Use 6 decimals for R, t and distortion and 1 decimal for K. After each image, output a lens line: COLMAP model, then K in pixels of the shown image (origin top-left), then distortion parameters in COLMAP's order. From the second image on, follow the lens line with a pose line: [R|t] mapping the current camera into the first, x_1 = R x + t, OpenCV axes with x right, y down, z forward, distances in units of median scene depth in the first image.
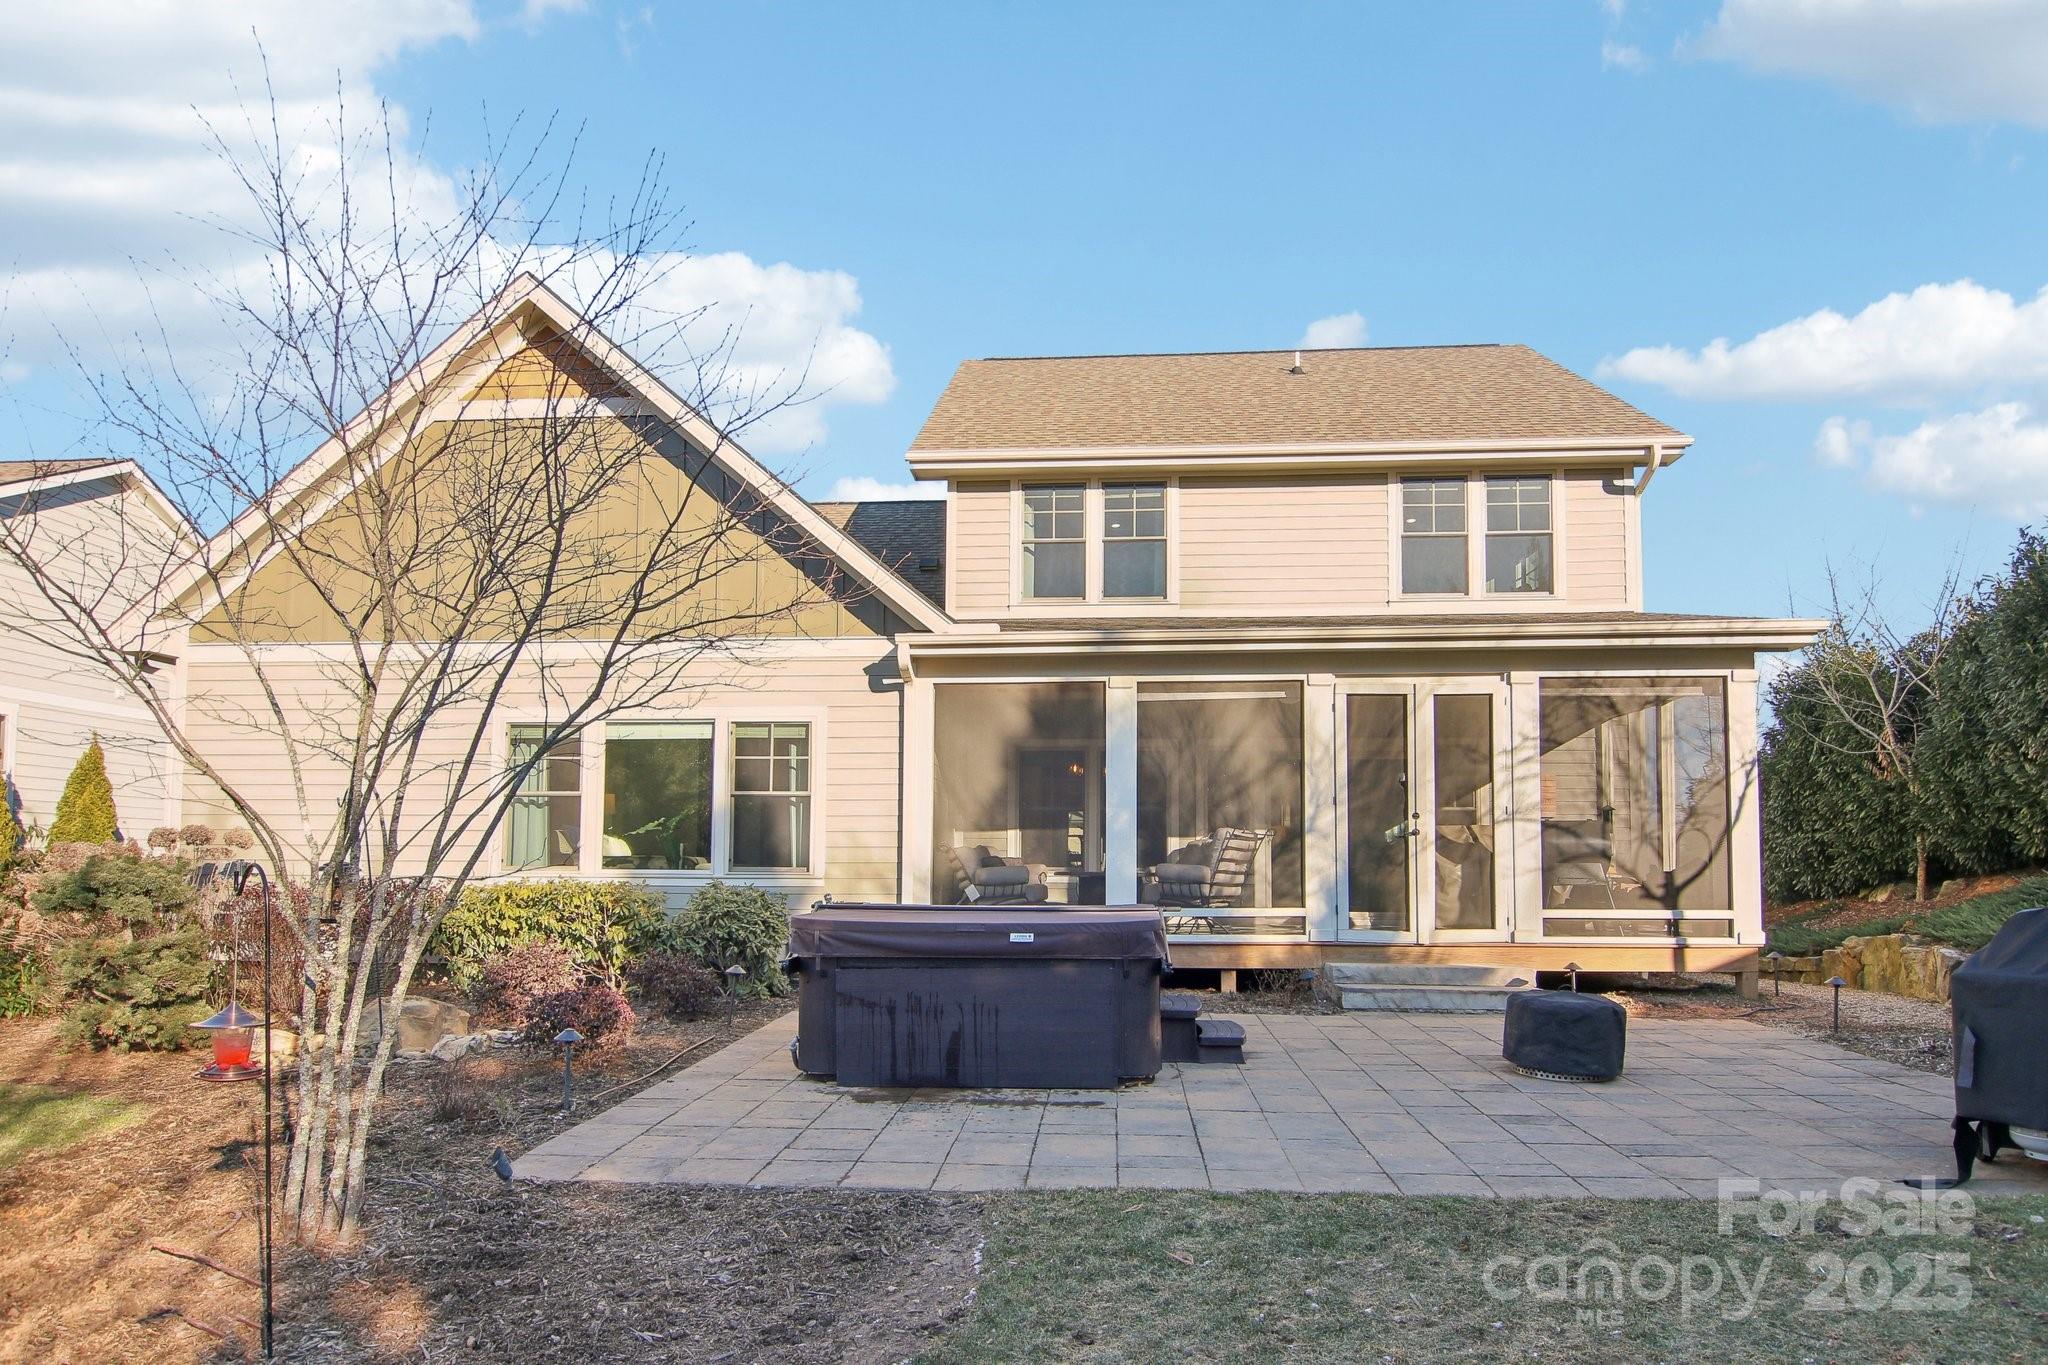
lens RADIAL K [[1167.0, 0, 1025.7], [0, 1167.0, 827.9], [0, 0, 1]] dist [0.004994, -0.018701]
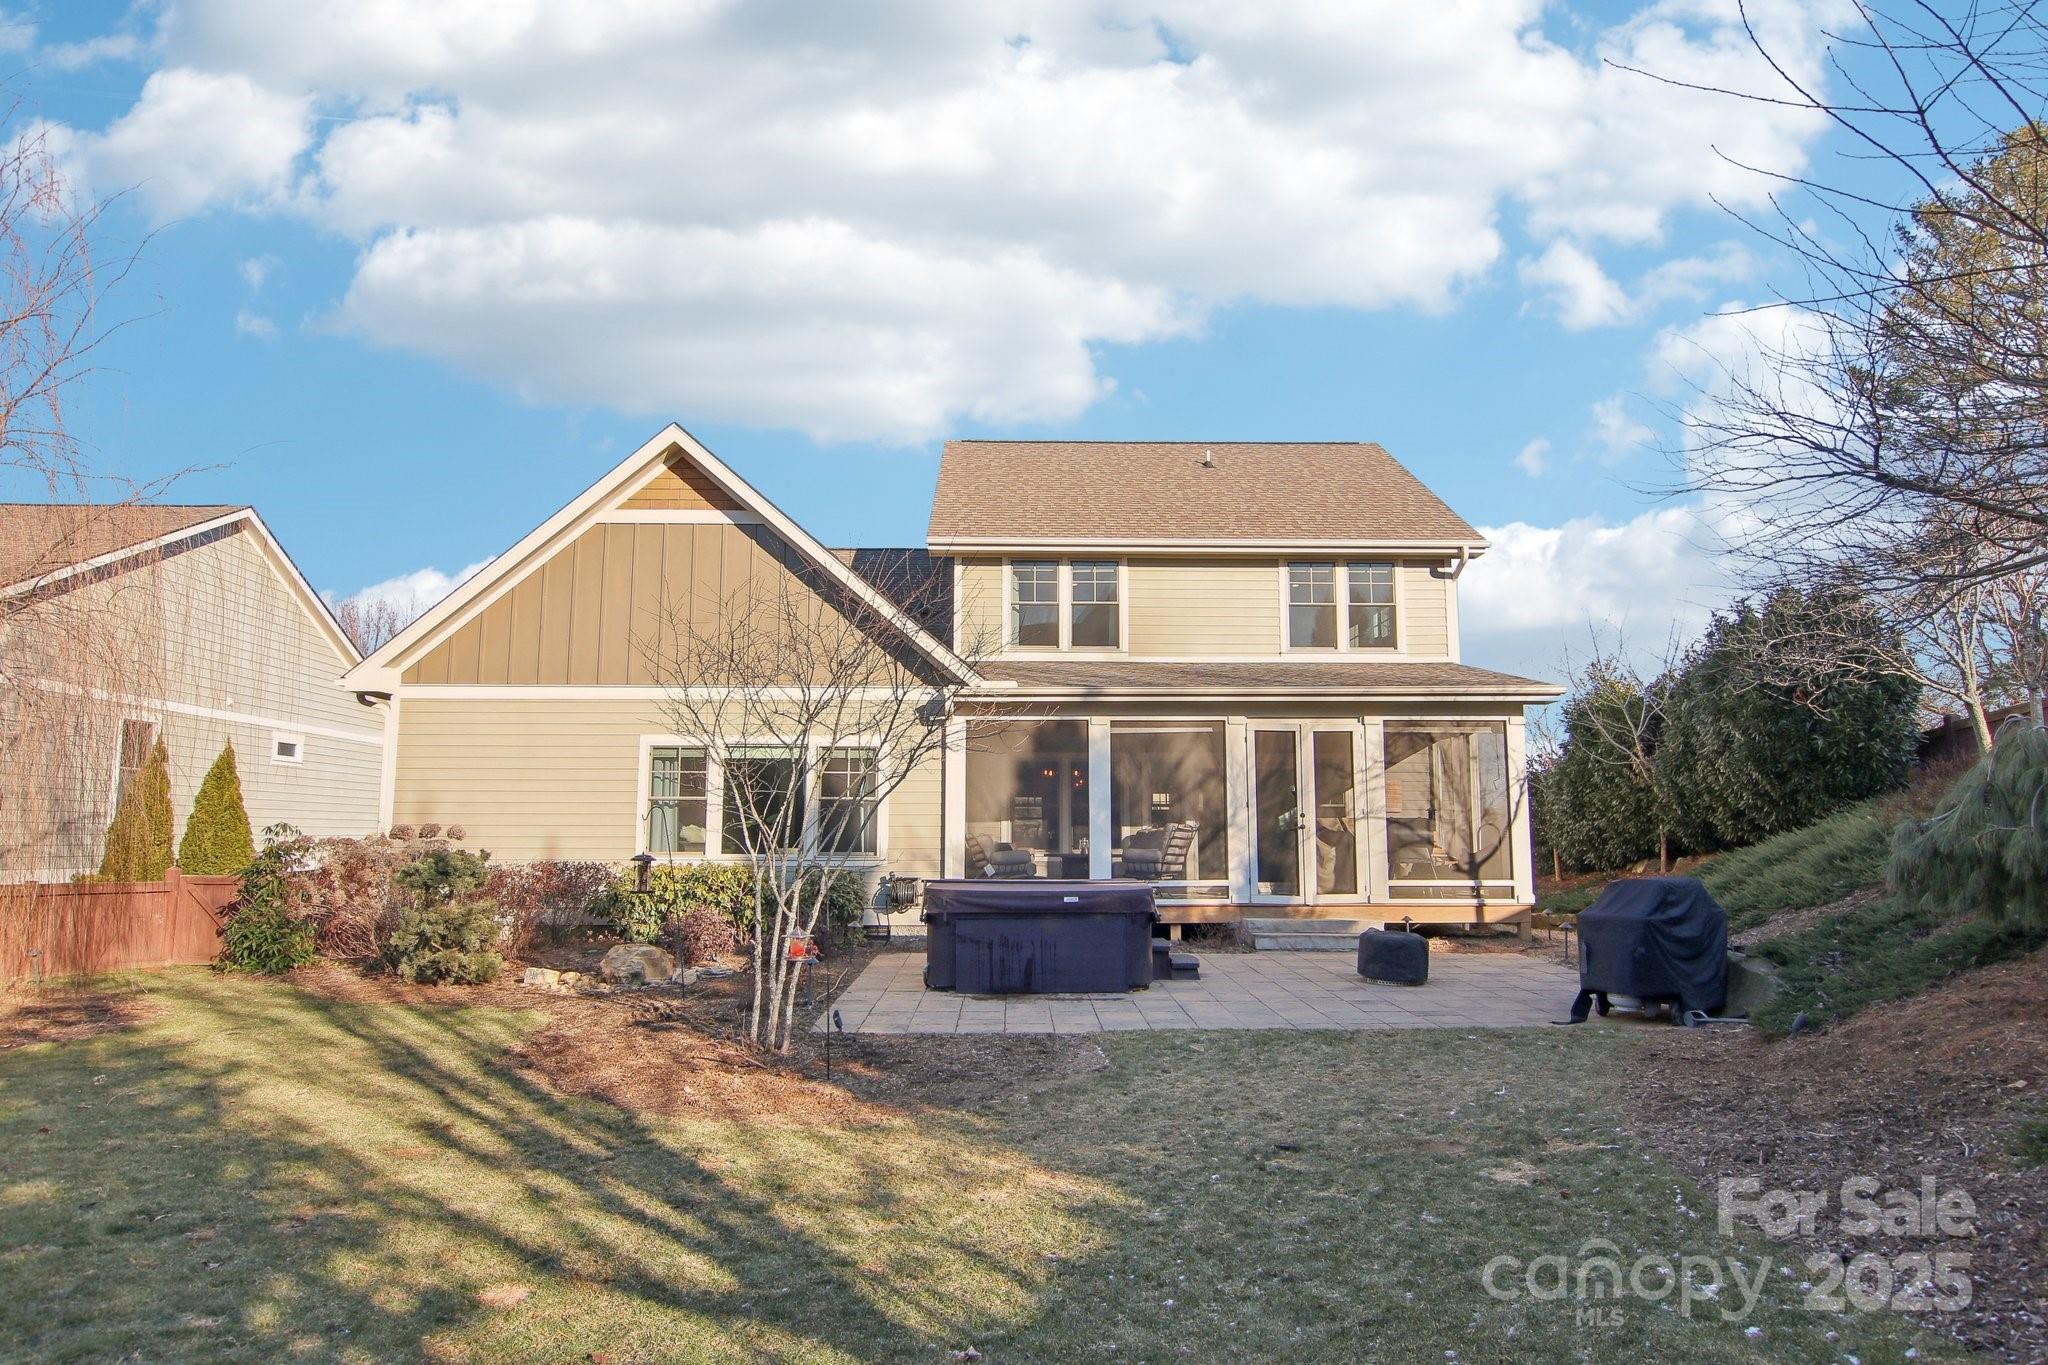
lens RADIAL K [[1171.6, 0, 1029.9], [0, 1171.6, 710.1], [0, 0, 1]] dist [0.005545, 0.000180]
pose [[0.995494, 0.008033, 0.094482, -0.135988], [-0.000960, 0.997208, -0.074665, -0.030474], [-0.094818, 0.074238, 0.992723, -0.406045]]
